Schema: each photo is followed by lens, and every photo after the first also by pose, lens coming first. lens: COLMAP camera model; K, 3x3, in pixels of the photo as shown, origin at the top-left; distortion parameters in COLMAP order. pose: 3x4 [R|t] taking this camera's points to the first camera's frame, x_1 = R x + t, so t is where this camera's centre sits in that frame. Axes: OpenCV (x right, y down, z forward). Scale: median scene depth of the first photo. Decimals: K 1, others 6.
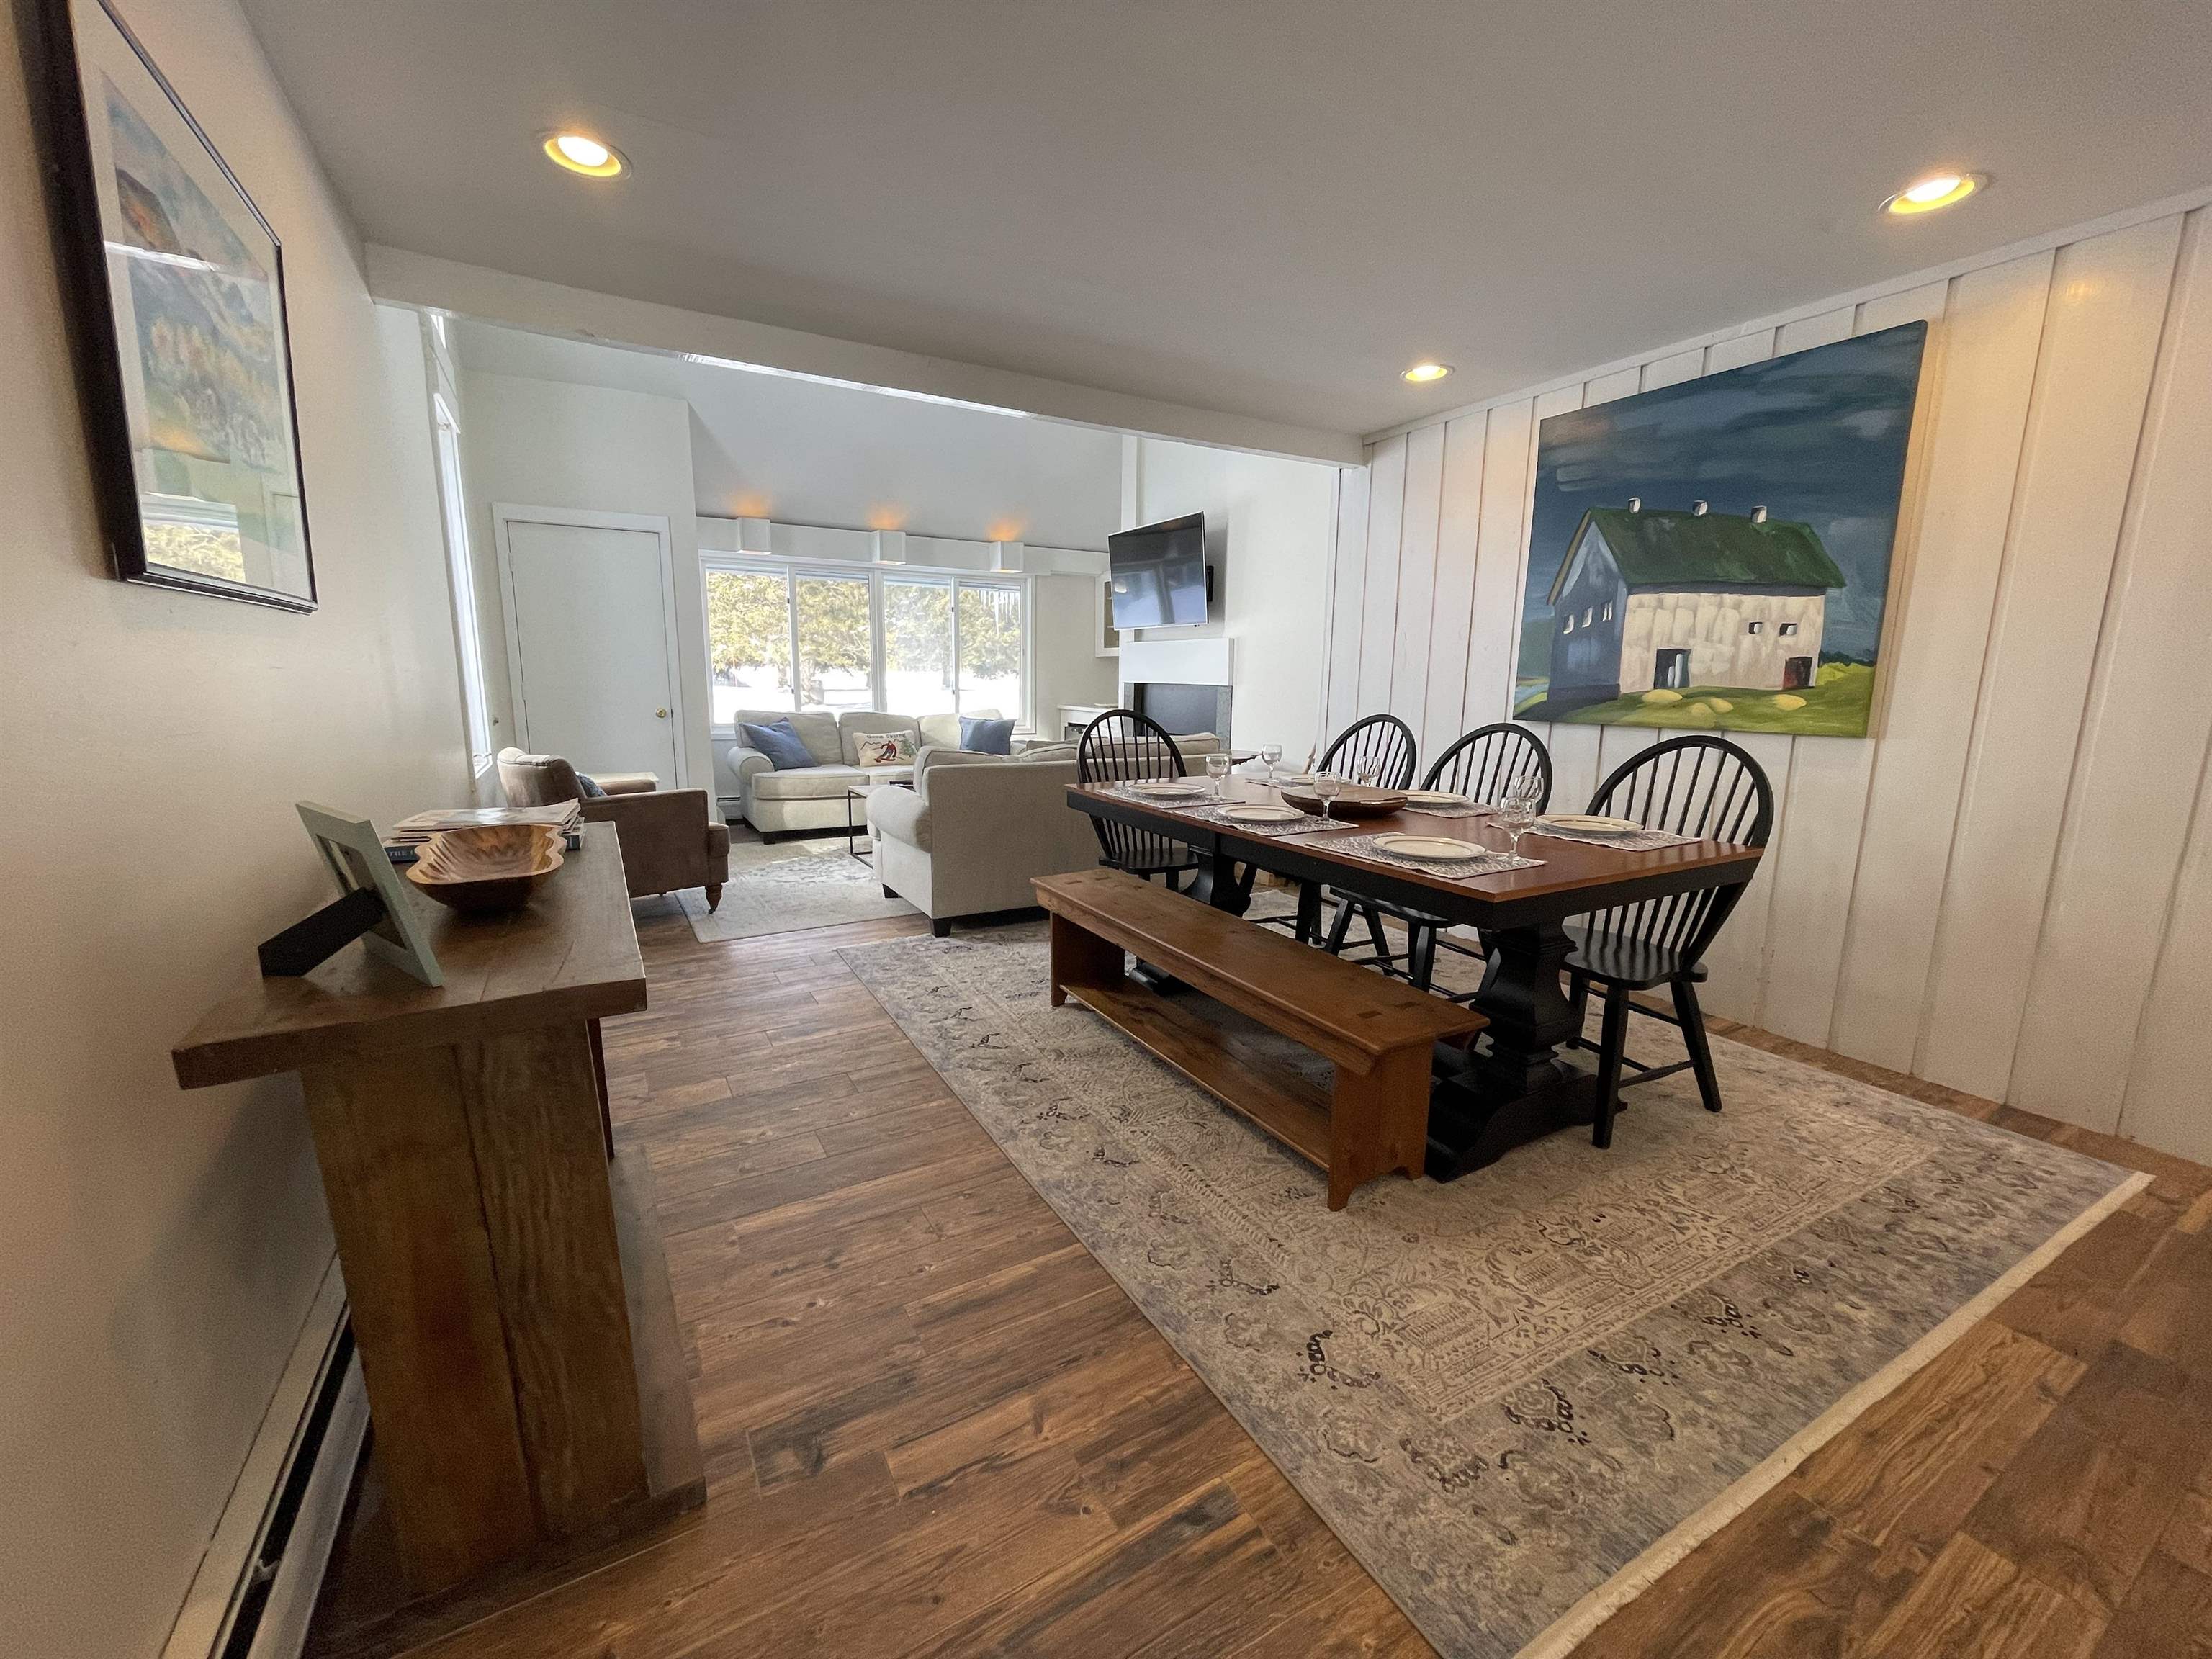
lens RADIAL K [[890.1, 0, 1099.6], [0, 890.1, 823.6], [0, 0, 1]] dist [0.000152, -0.000736]
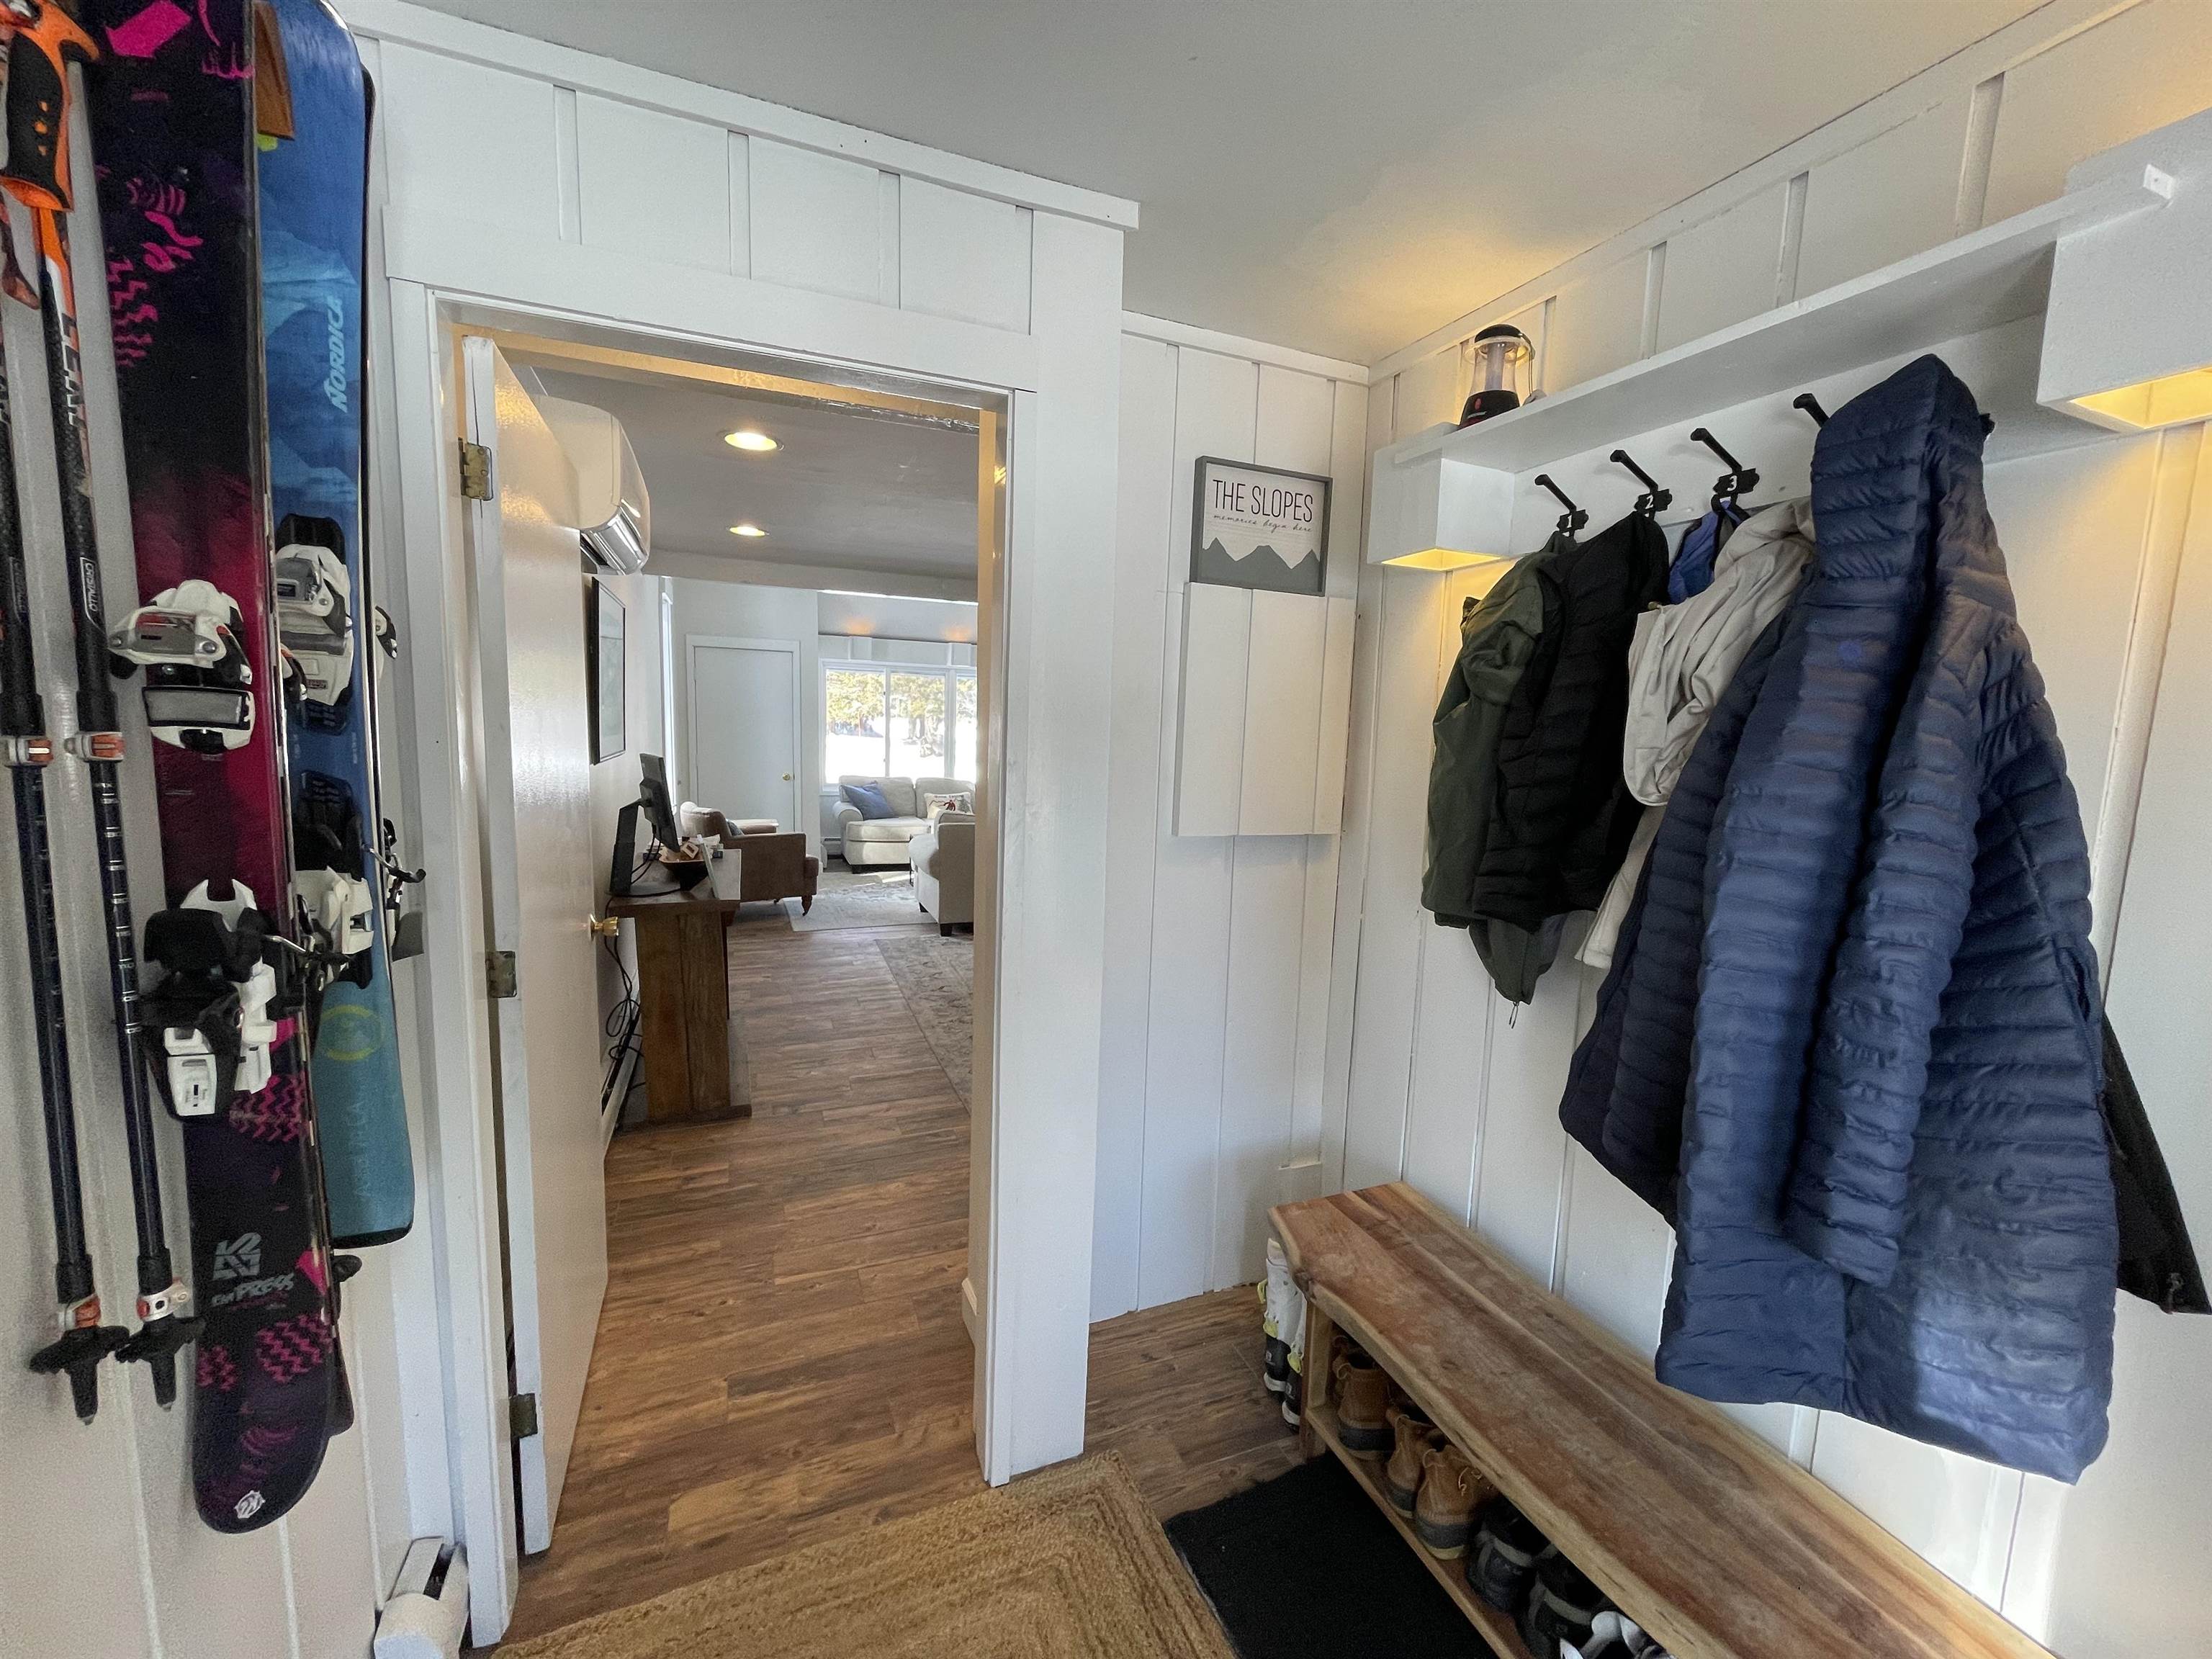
lens RADIAL K [[890.1, 0, 1112.7], [0, 890.1, 829.3], [0, 0, 1]] dist [0.000152, -0.000736]
pose [[0.991455, 0.039475, -0.124333, 0.351002], [-0.045946, 0.997711, -0.049614, 0.009379], [0.122090, 0.054903, 0.990999, -0.584472]]
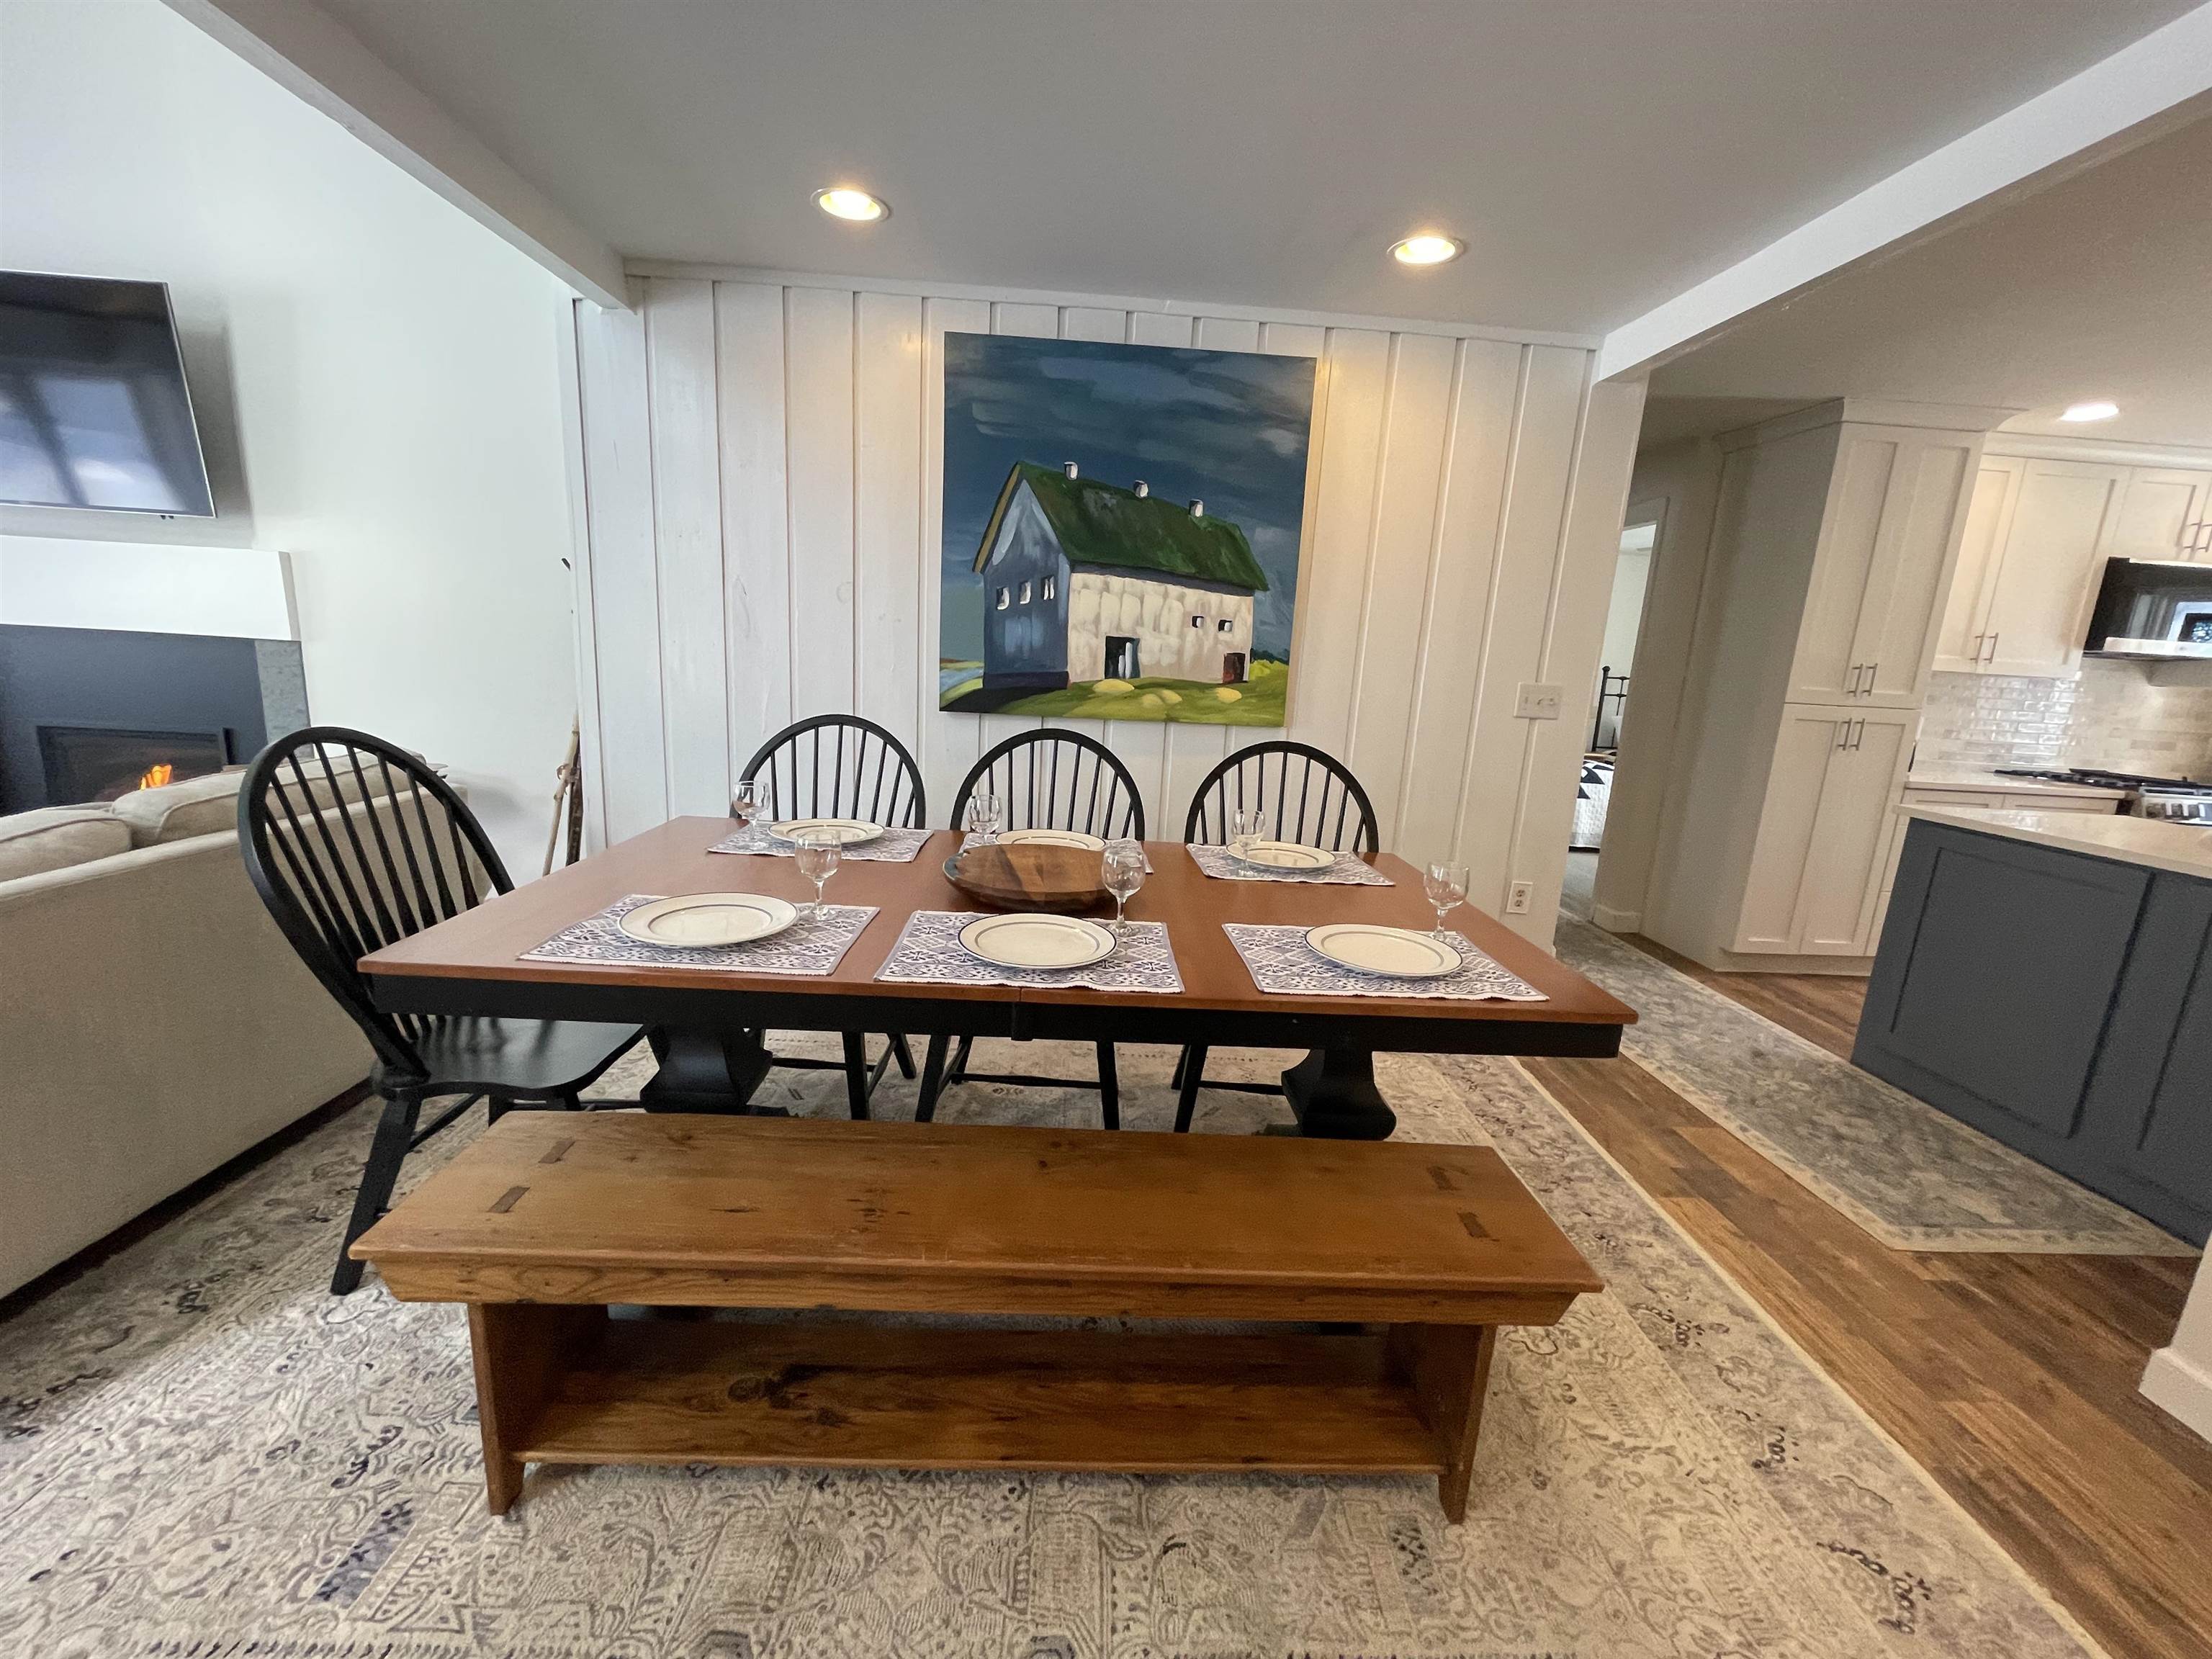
lens RADIAL K [[890.1, 0, 1113.8], [0, 890.1, 829.7], [0, 0, 1]] dist [0.000152, -0.000736]
pose [[0.460321, -0.161982, 0.872850, -0.218879], [0.097650, 0.986485, 0.131571, -0.117415], [-0.882366, 0.024669, 0.469917, 0.558978]]
